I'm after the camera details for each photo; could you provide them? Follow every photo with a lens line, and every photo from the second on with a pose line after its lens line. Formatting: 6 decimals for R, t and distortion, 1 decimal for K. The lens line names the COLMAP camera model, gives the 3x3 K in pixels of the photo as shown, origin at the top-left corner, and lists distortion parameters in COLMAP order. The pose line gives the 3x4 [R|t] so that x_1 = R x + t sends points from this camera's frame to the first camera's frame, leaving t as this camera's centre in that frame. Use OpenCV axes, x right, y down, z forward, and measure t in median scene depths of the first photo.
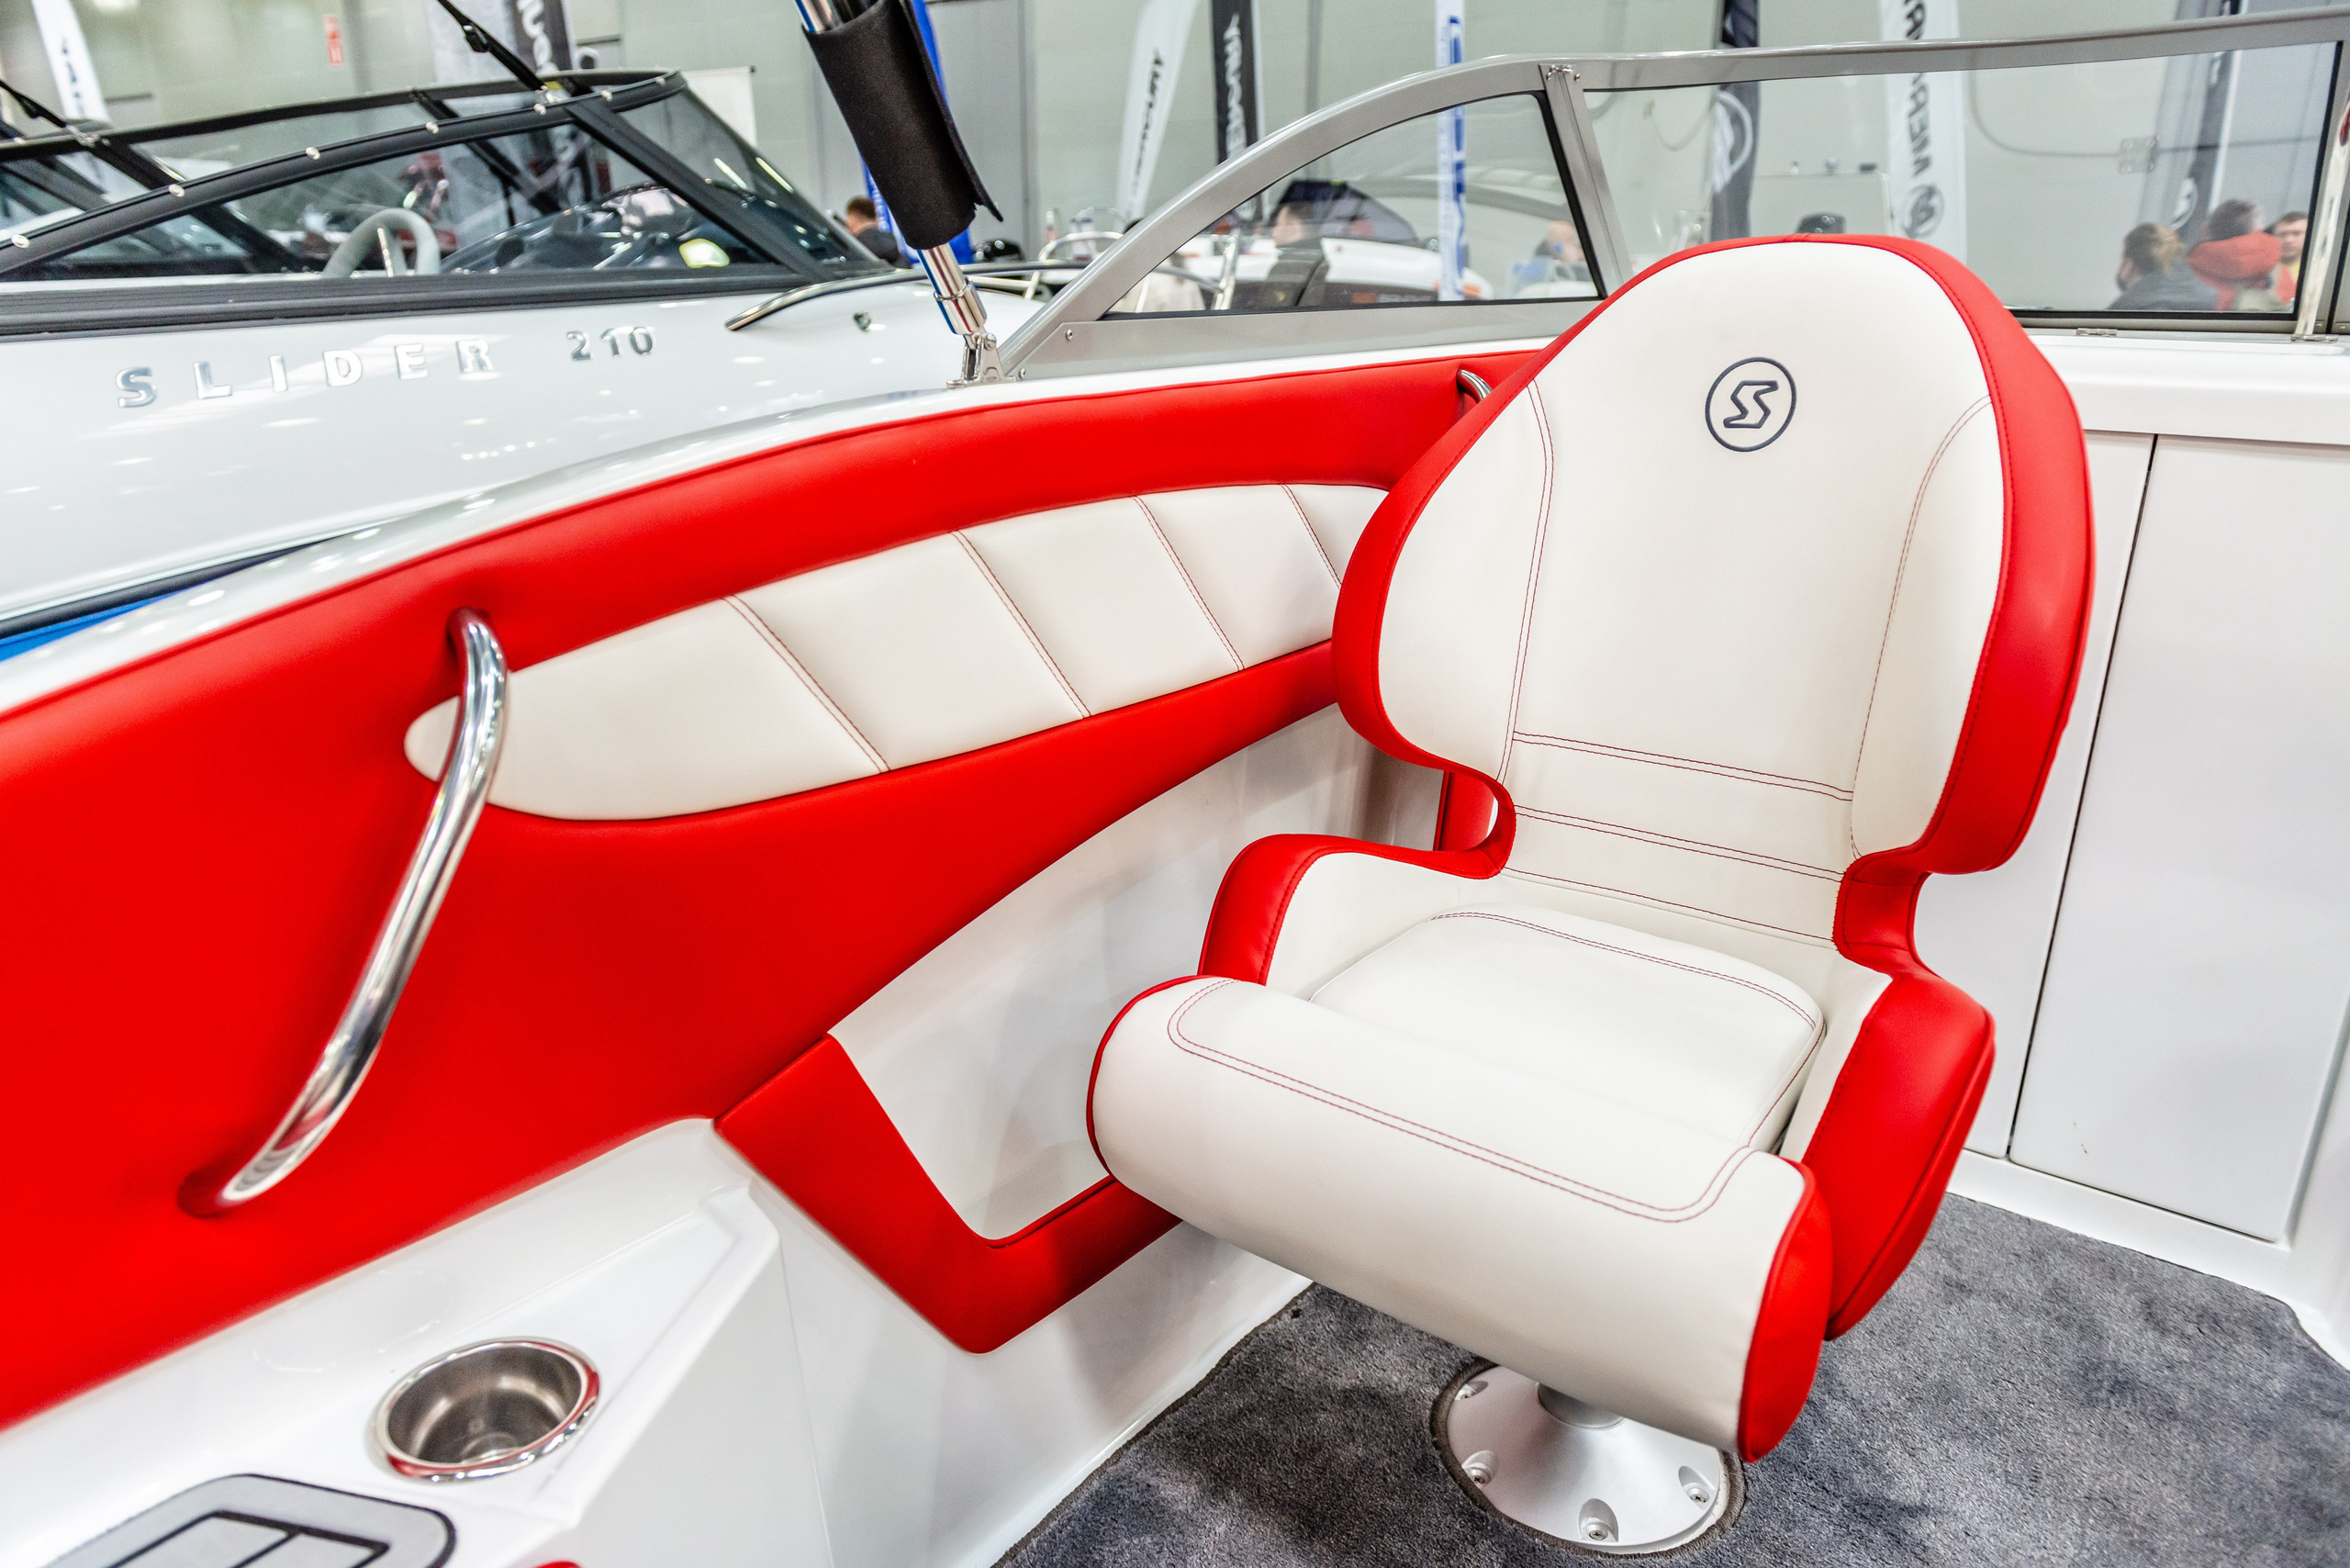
lens RADIAL K [[1563.5, 0, 1175.0], [0, 1563.5, 784.0], [0, 0, 1]] dist [-0.000445, 0.003647]
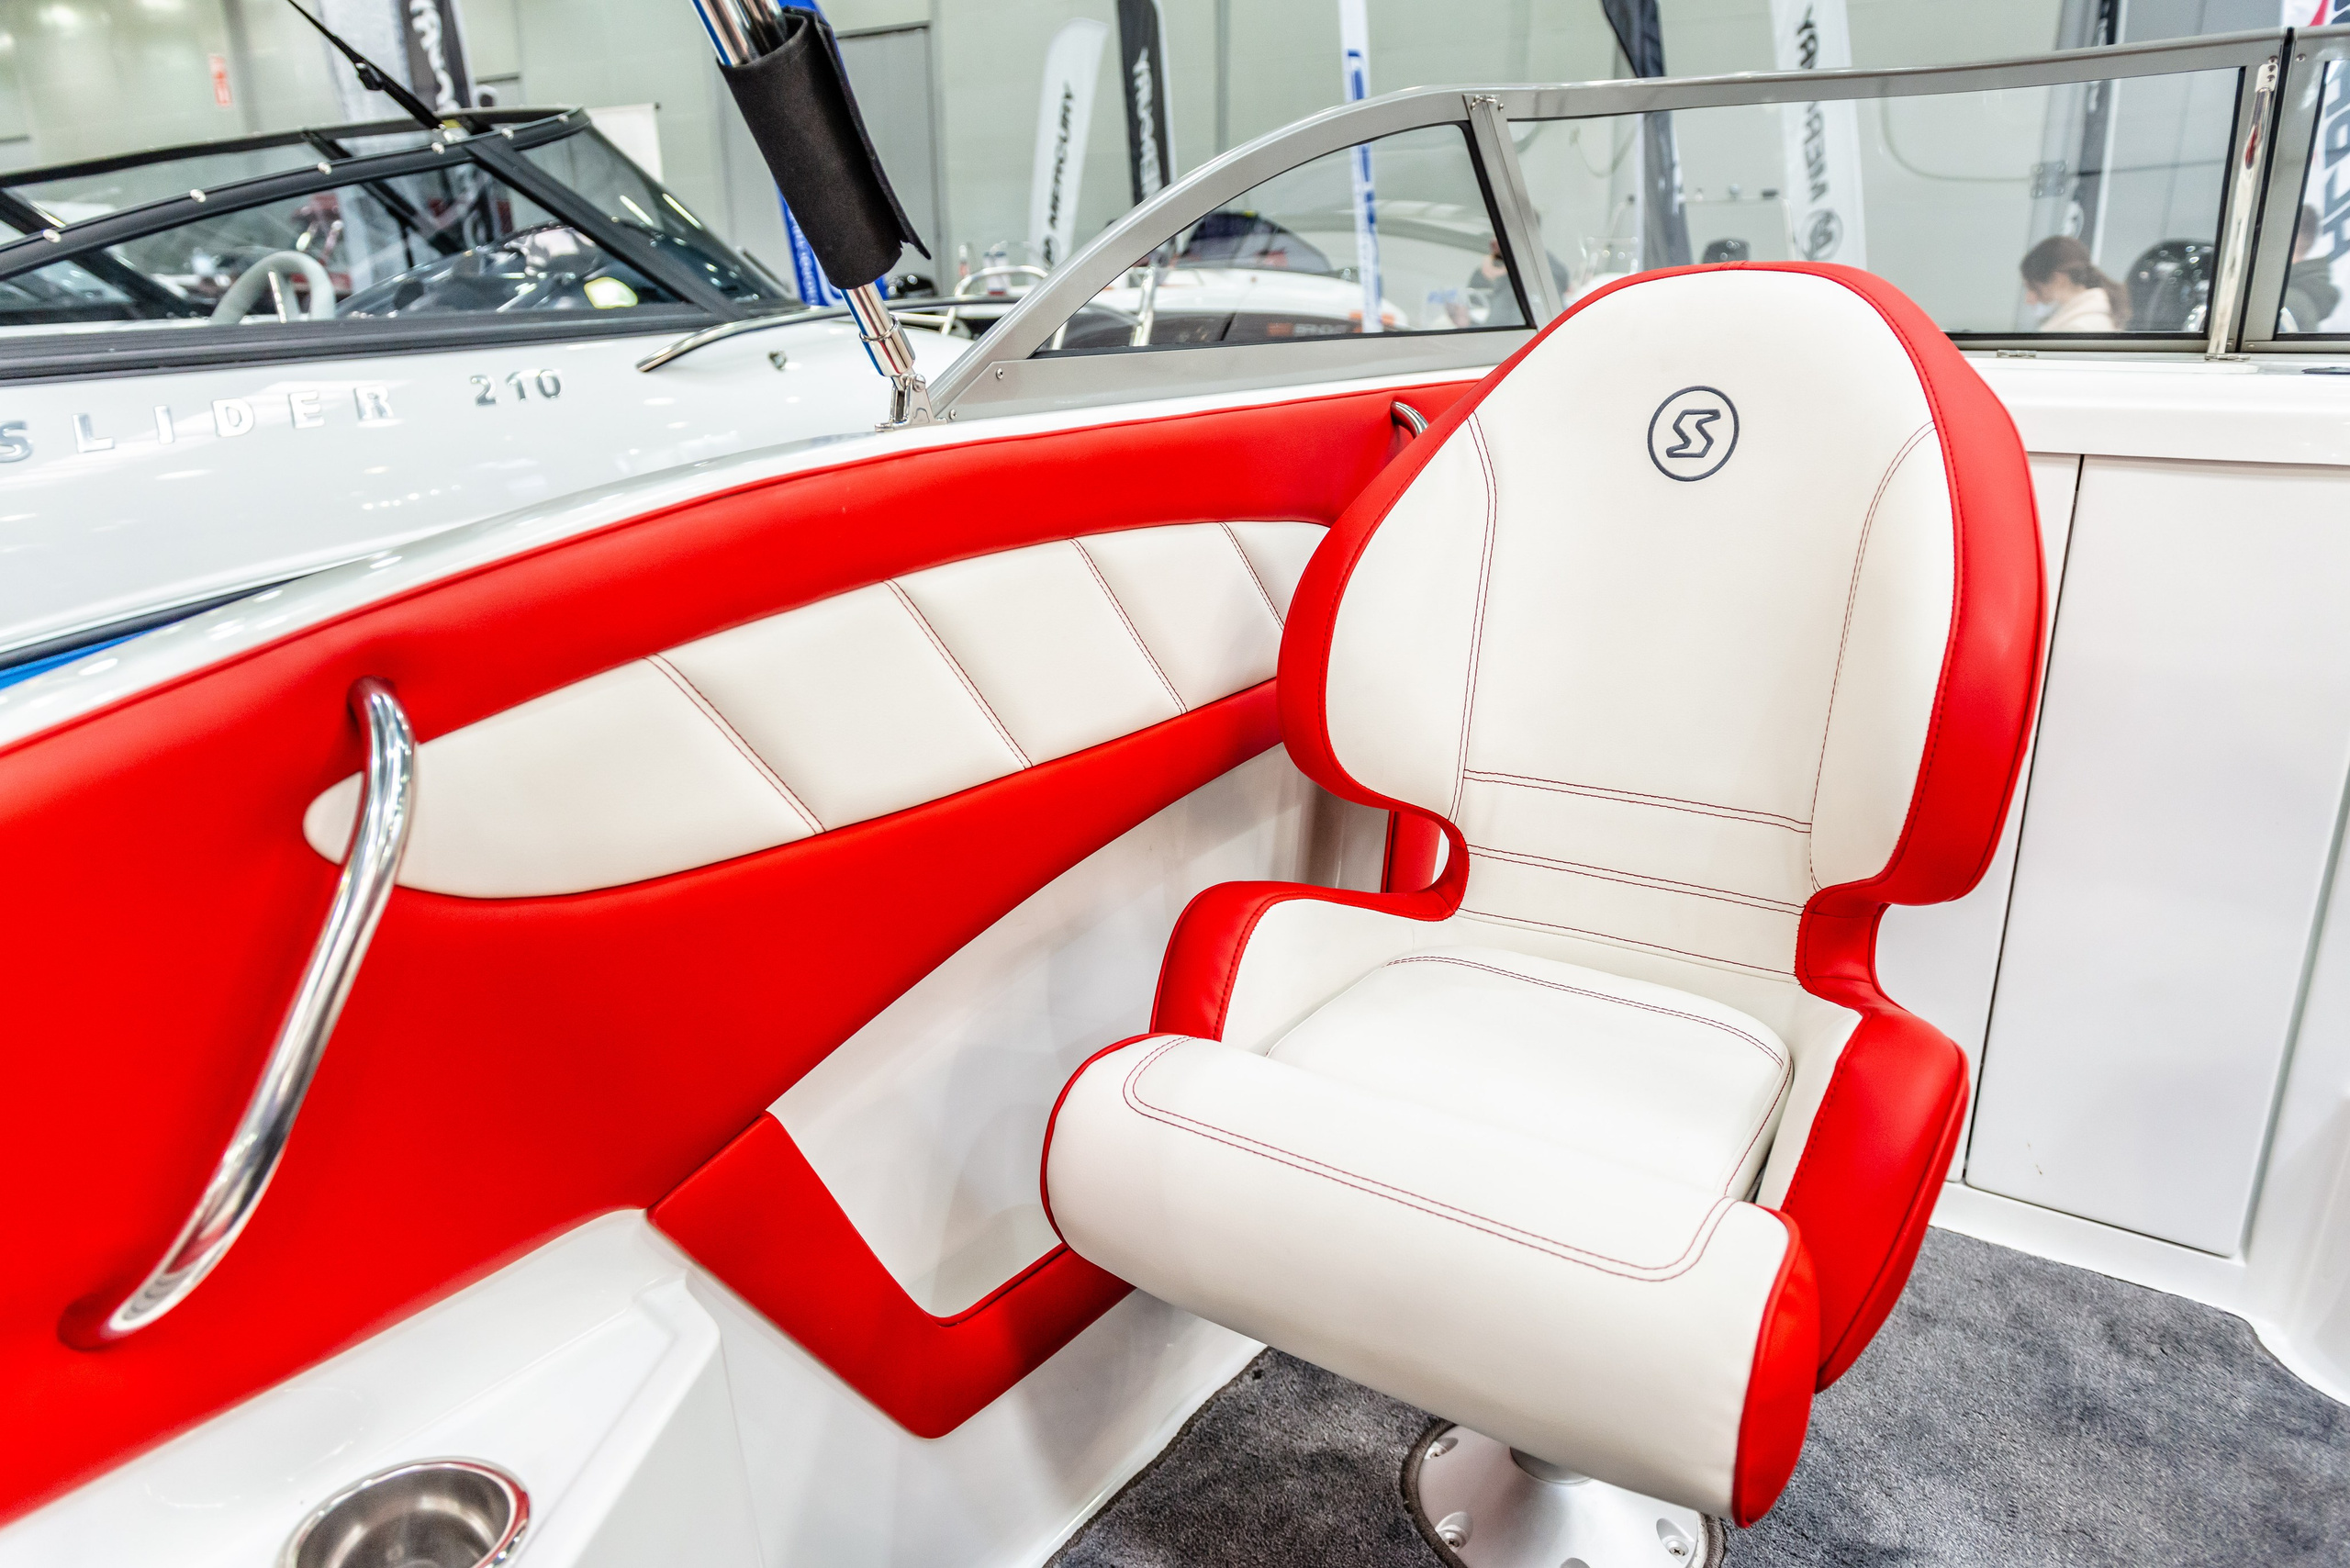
lens RADIAL K [[1574.2, 0, 1172.3], [0, 1574.2, 783.5], [0, 0, 1]] dist [-0.000054, 0.002301]
pose [[0.998632, -0.026826, 0.044877, -0.009580], [0.027750, 0.999413, -0.020111, -0.009258], [-0.044311, 0.021329, 0.998790, 0.021768]]
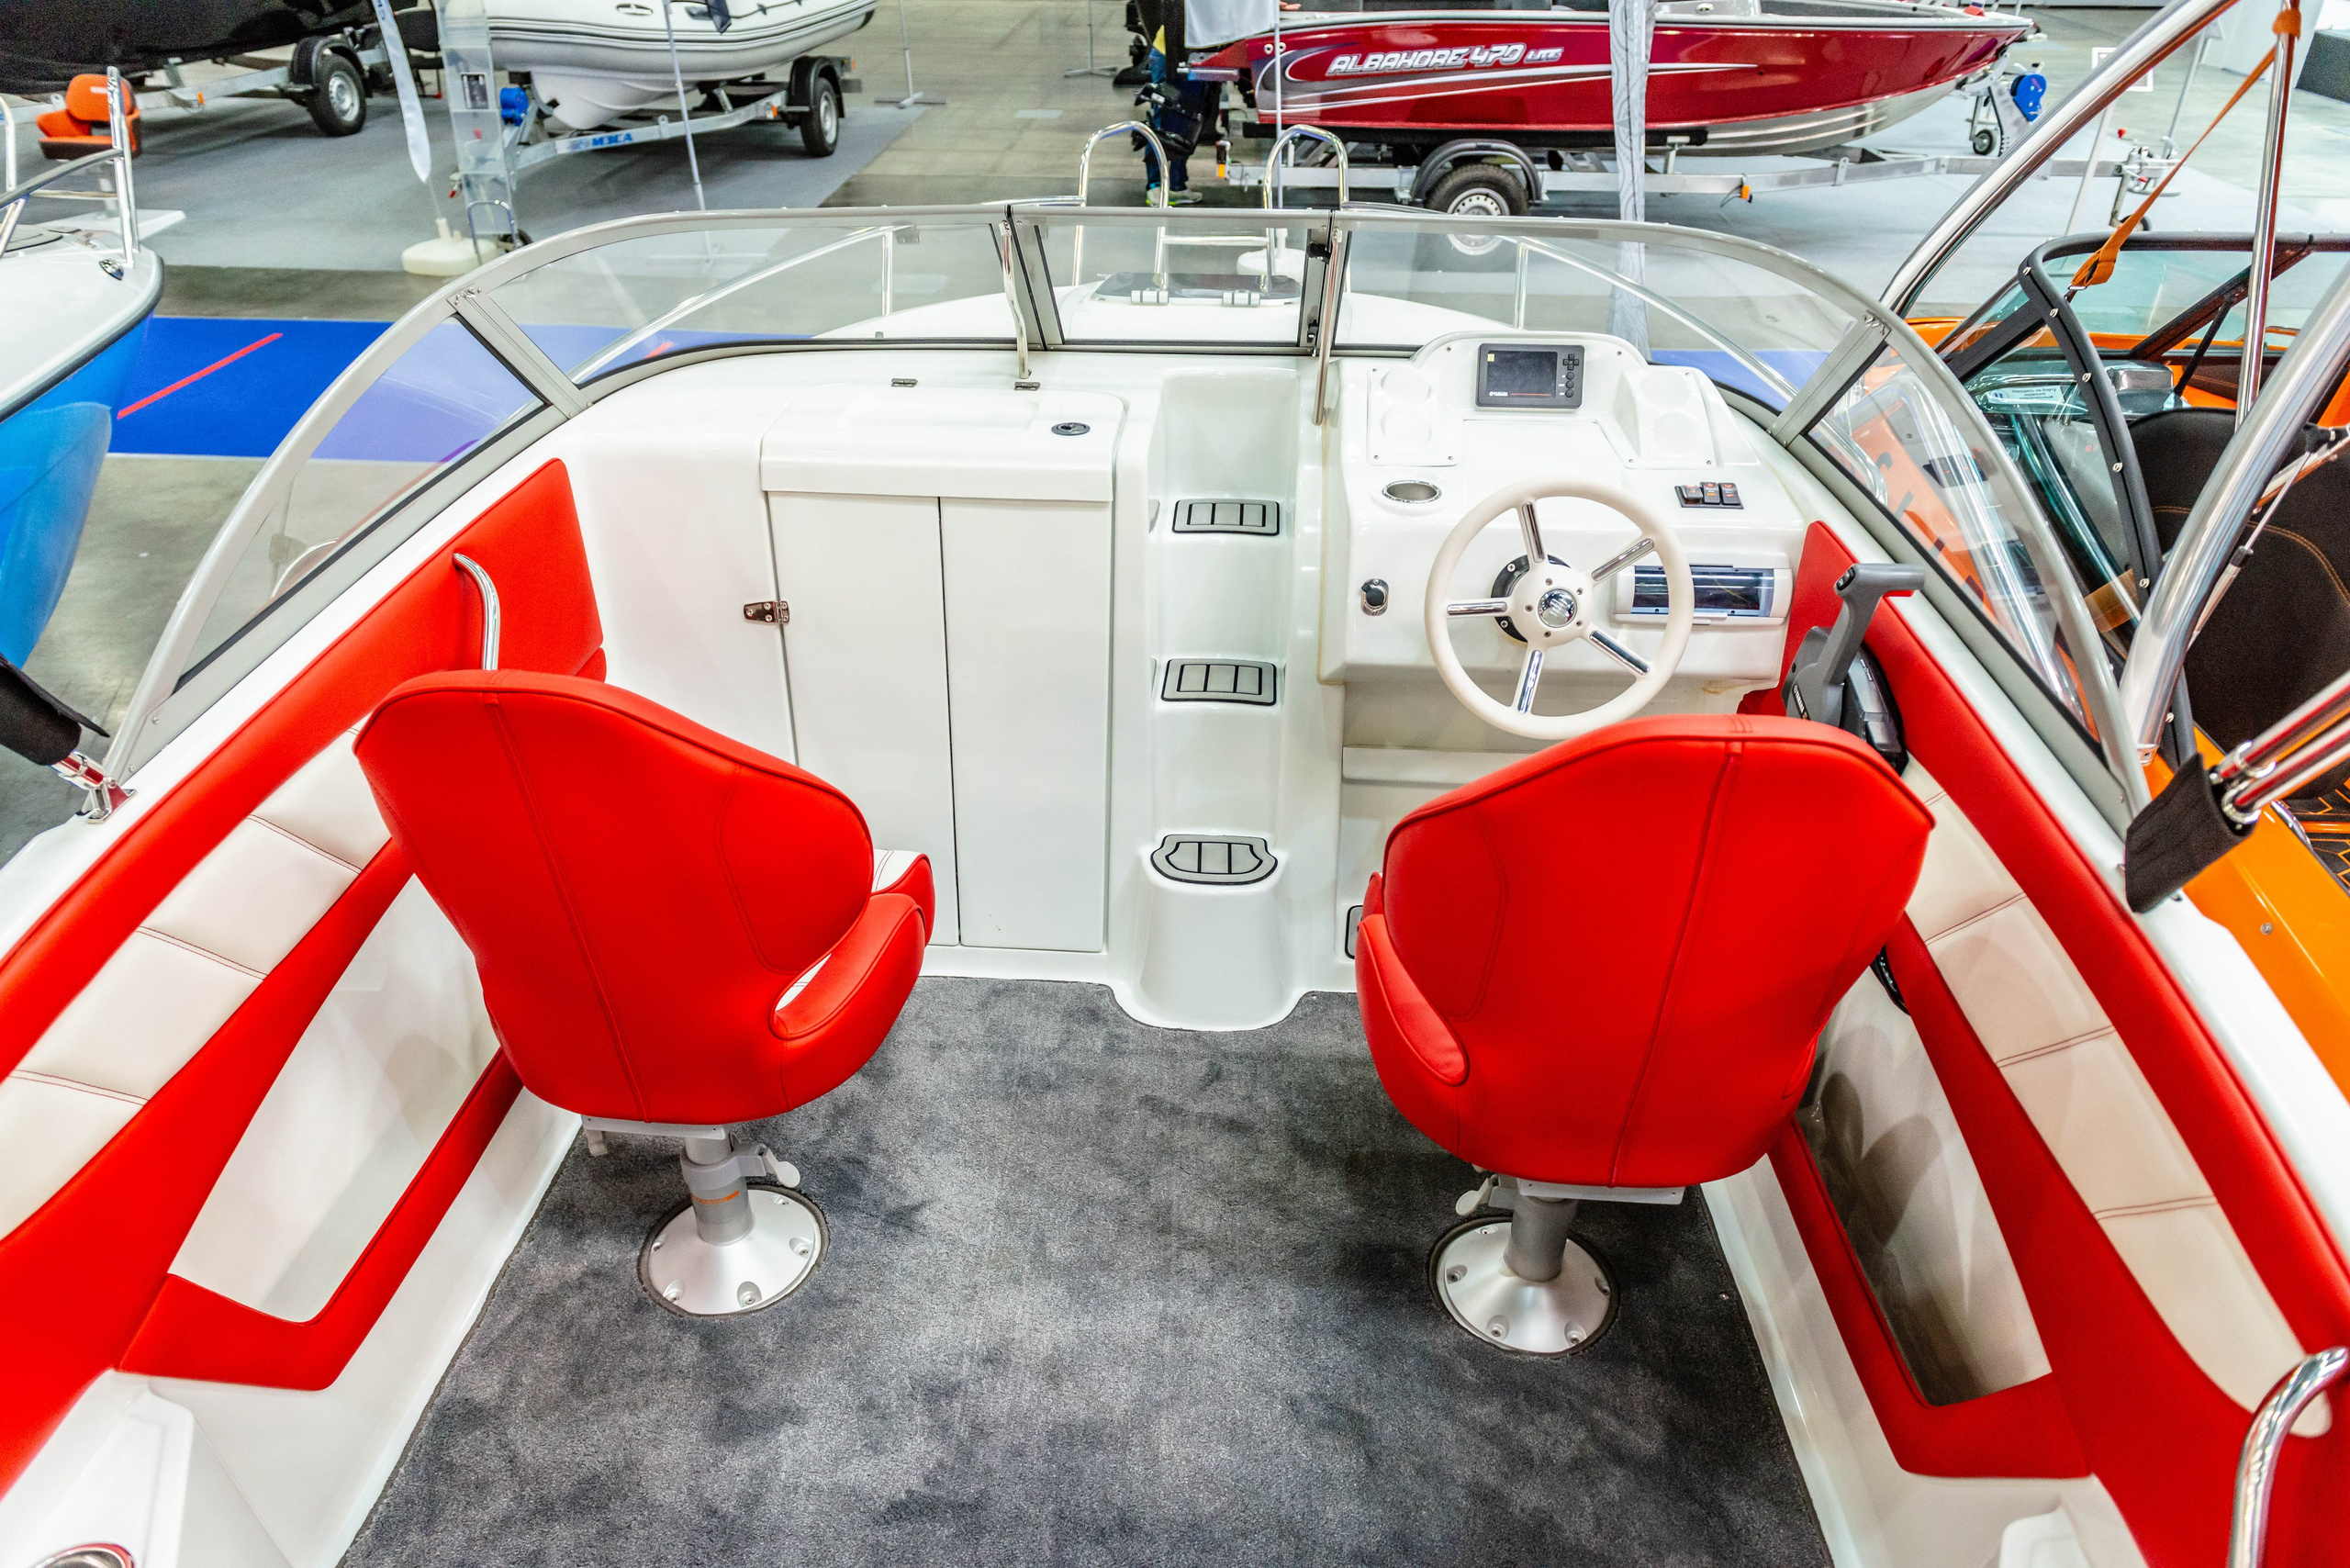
lens RADIAL K [[1563.5, 0, 1175.0], [0, 1563.5, 784.0], [0, 0, 1]] dist [-0.000445, 0.003647]
pose [[0.831161, -0.291311, 0.473613, 0.009293], [0.171094, 0.944438, 0.280648, -0.395987], [-0.529054, -0.152231, 0.834822, -0.512455]]
